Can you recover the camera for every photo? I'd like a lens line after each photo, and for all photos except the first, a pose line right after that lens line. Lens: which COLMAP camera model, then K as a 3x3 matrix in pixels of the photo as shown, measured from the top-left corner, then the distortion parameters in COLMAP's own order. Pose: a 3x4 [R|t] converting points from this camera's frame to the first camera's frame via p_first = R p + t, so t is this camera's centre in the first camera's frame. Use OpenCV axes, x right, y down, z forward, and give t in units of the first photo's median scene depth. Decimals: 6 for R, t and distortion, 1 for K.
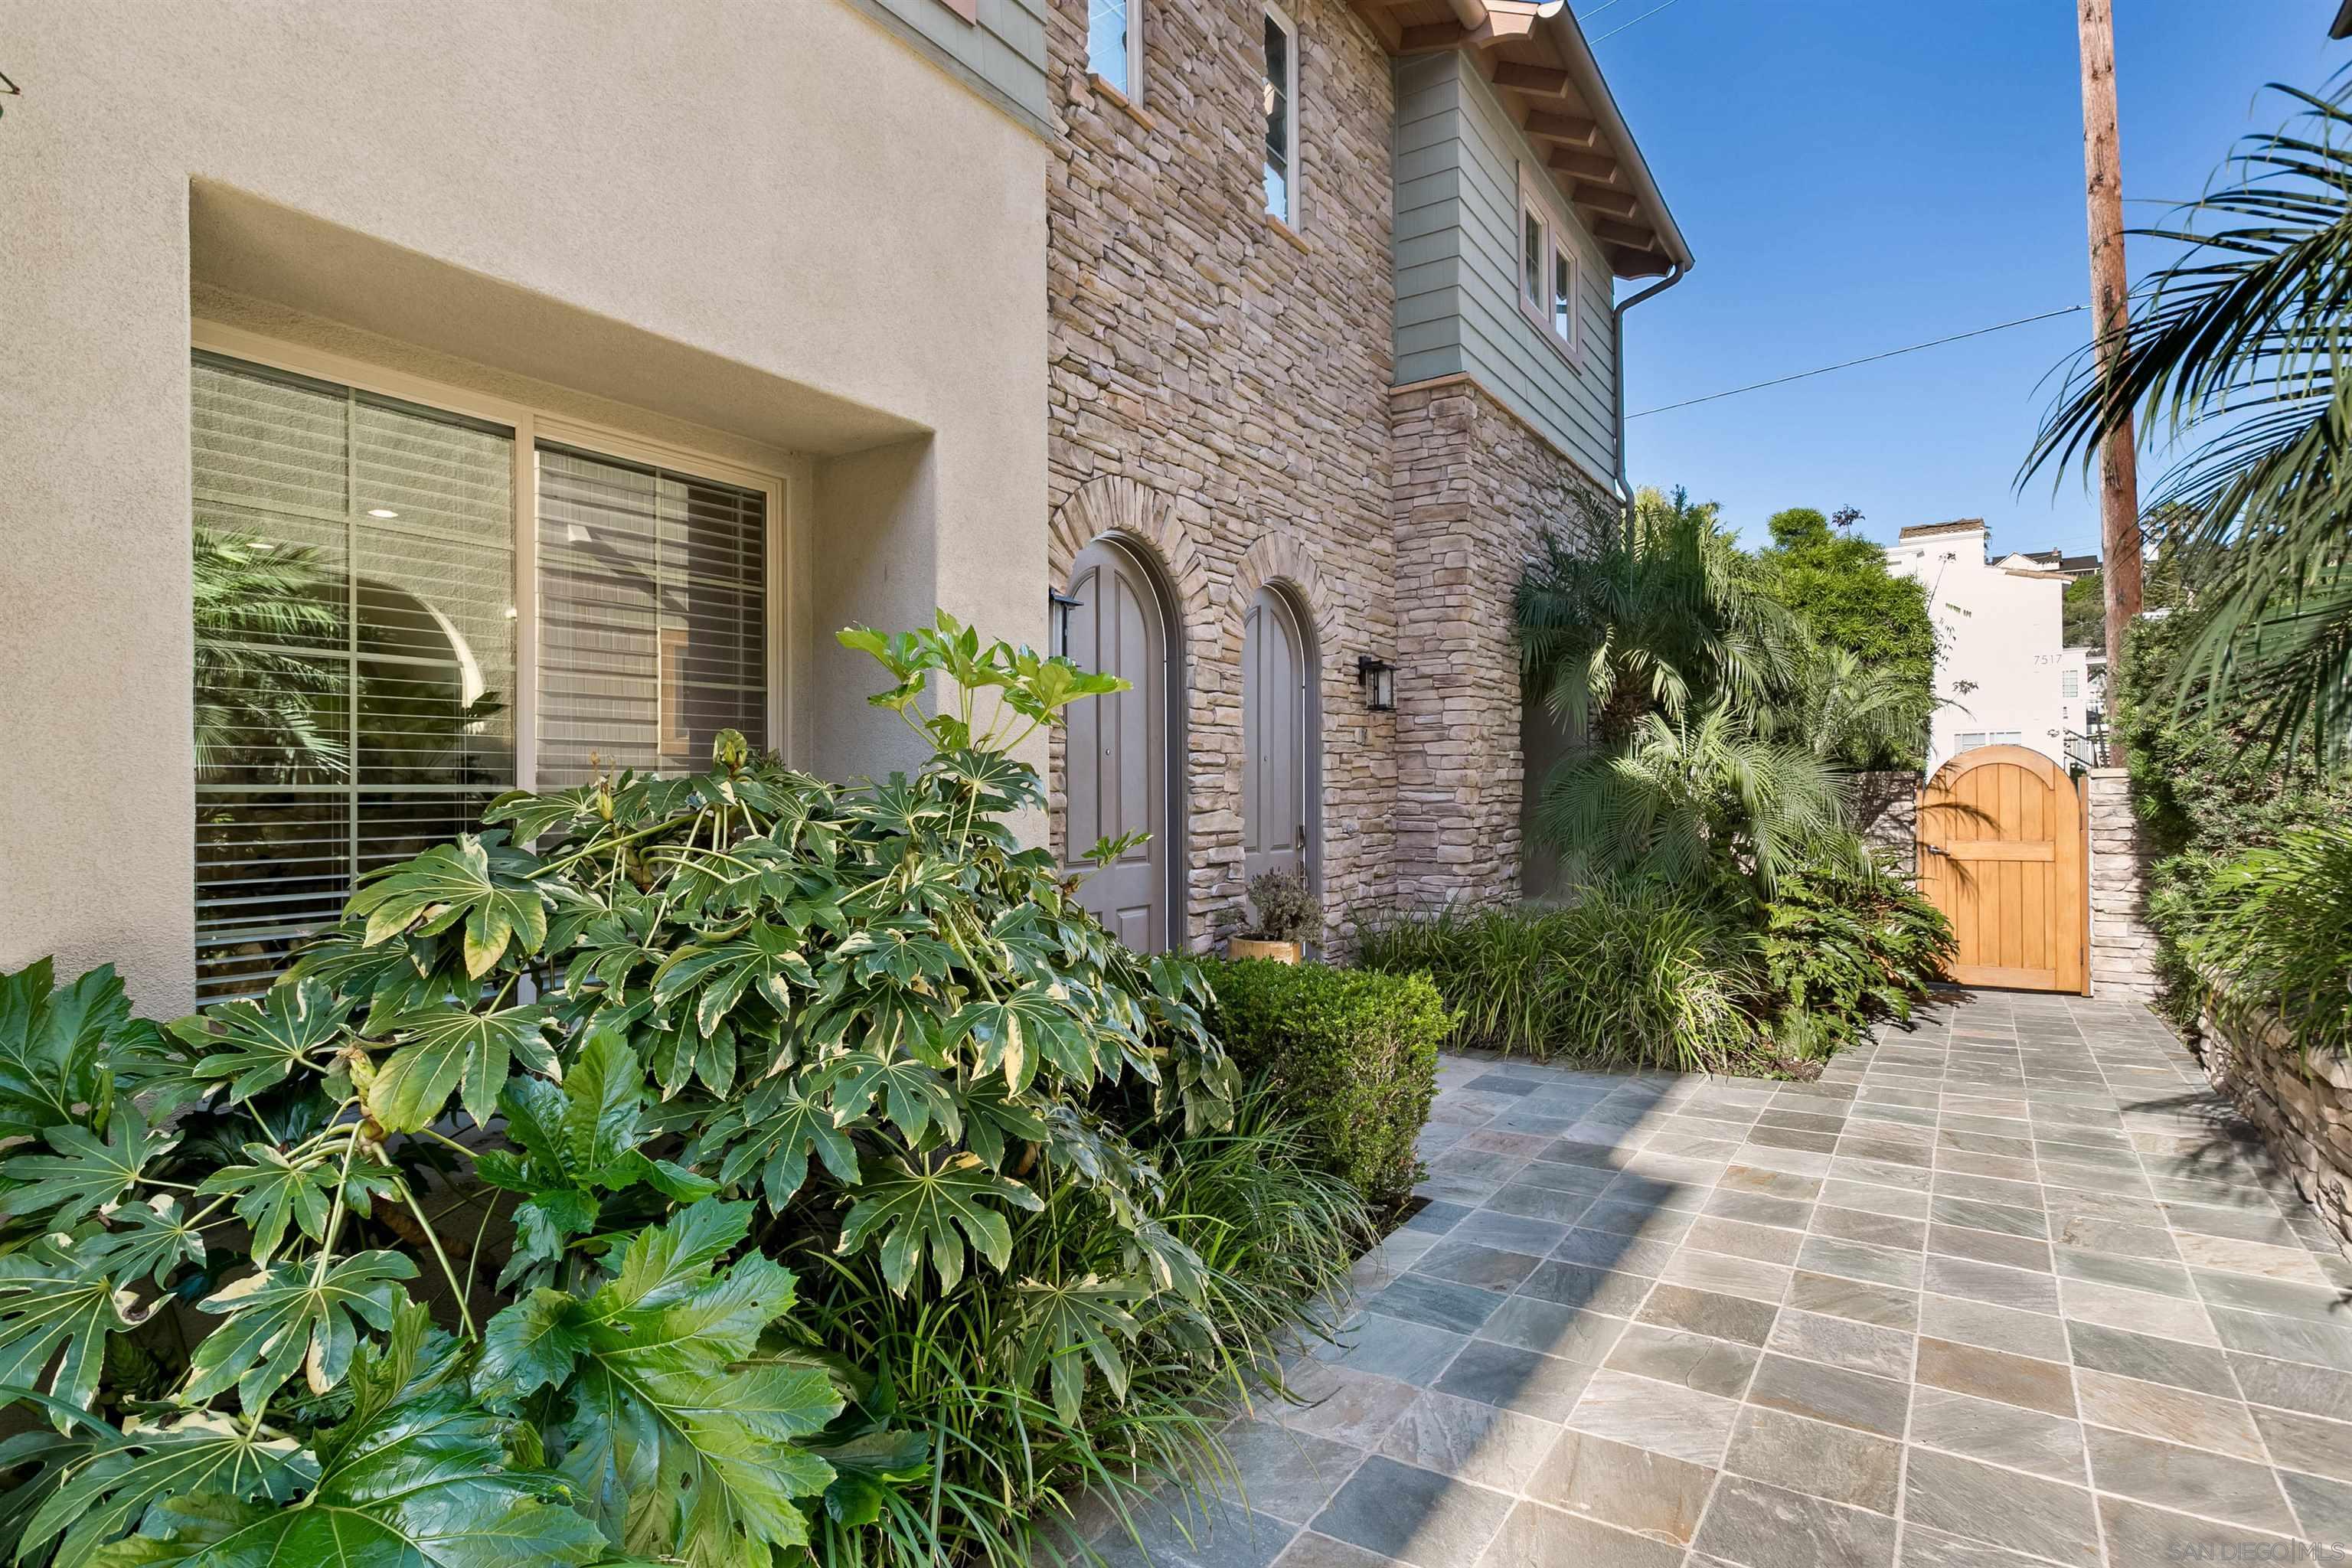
lens RADIAL K [[1256.3, 0, 1174.6], [0, 1256.3, 791.8], [0, 0, 1]] dist [0.001576, 0.000066]
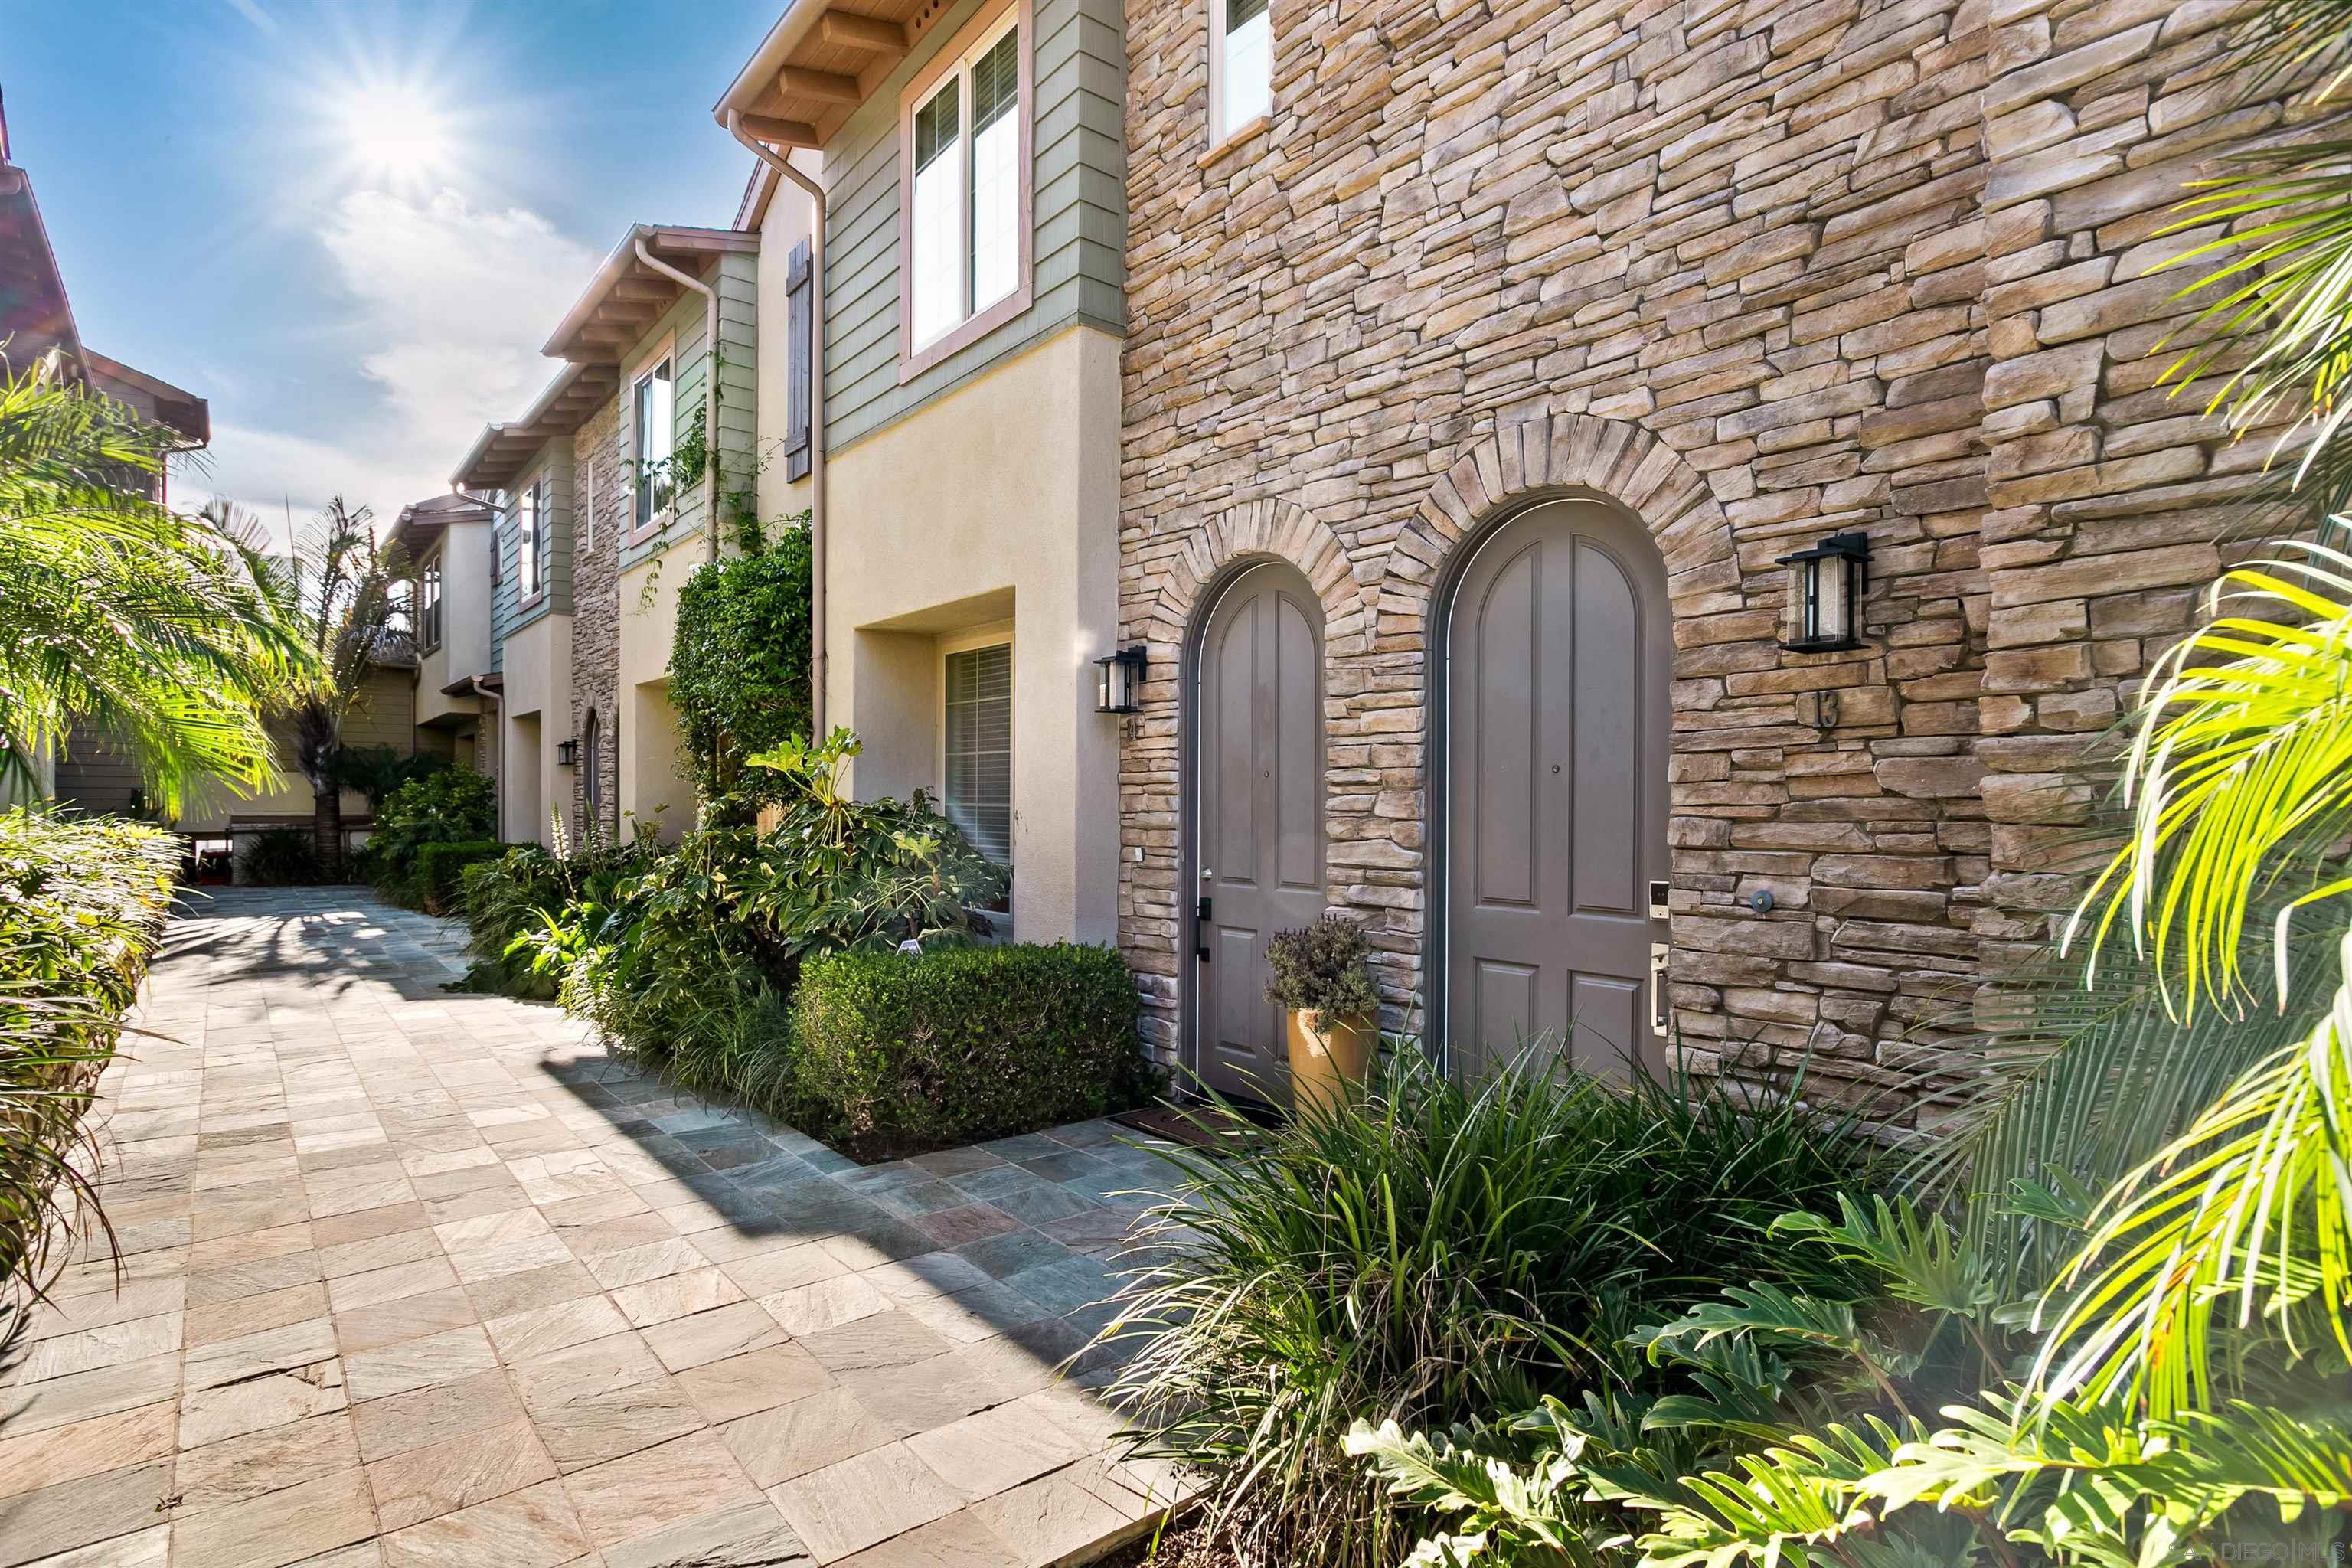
lens RADIAL K [[1268.0, 0, 1174.8], [0, 1268.0, 786.3], [0, 0, 1]] dist [-0.001091, -0.000045]
pose [[-0.333076, -0.002067, -0.942898, 0.862717], [0.004704, 0.999982, -0.003854, -0.017303], [0.942888, -0.005719, -0.333060, 1.177690]]
